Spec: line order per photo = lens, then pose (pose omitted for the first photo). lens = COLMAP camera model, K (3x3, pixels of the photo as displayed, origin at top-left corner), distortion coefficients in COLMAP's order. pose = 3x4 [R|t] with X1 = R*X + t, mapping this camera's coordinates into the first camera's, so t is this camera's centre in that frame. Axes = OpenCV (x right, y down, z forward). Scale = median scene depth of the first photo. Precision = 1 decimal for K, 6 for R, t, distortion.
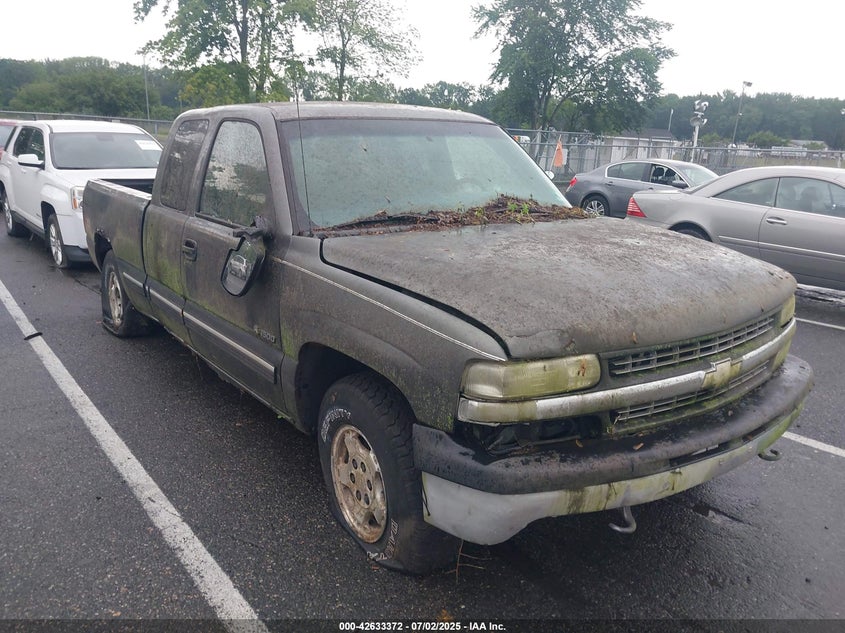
lens RADIAL K [[663.0, 0, 422.5], [0, 663.0, 316.5], [0, 0, 1]] dist [0.054819, -0.099958]
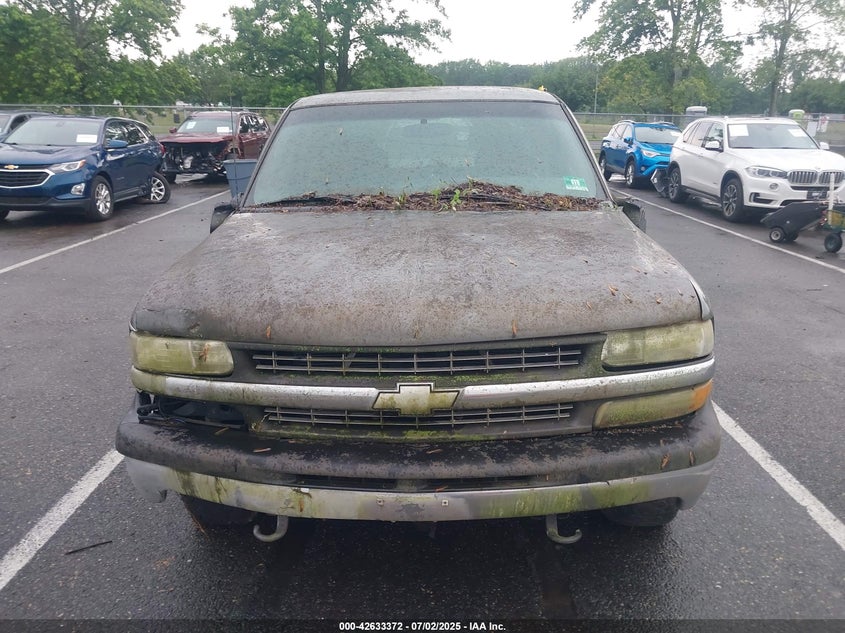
lens RADIAL K [[661.2, 0, 422.5], [0, 661.2, 316.5], [0, 0, 1]] dist [-0.024691, 0.001744]
pose [[0.791478, 0.134576, -0.596198, 0.910439], [-0.124364, 0.990512, 0.058484, -0.061219], [0.598412, 0.027857, 0.800704, 0.358424]]
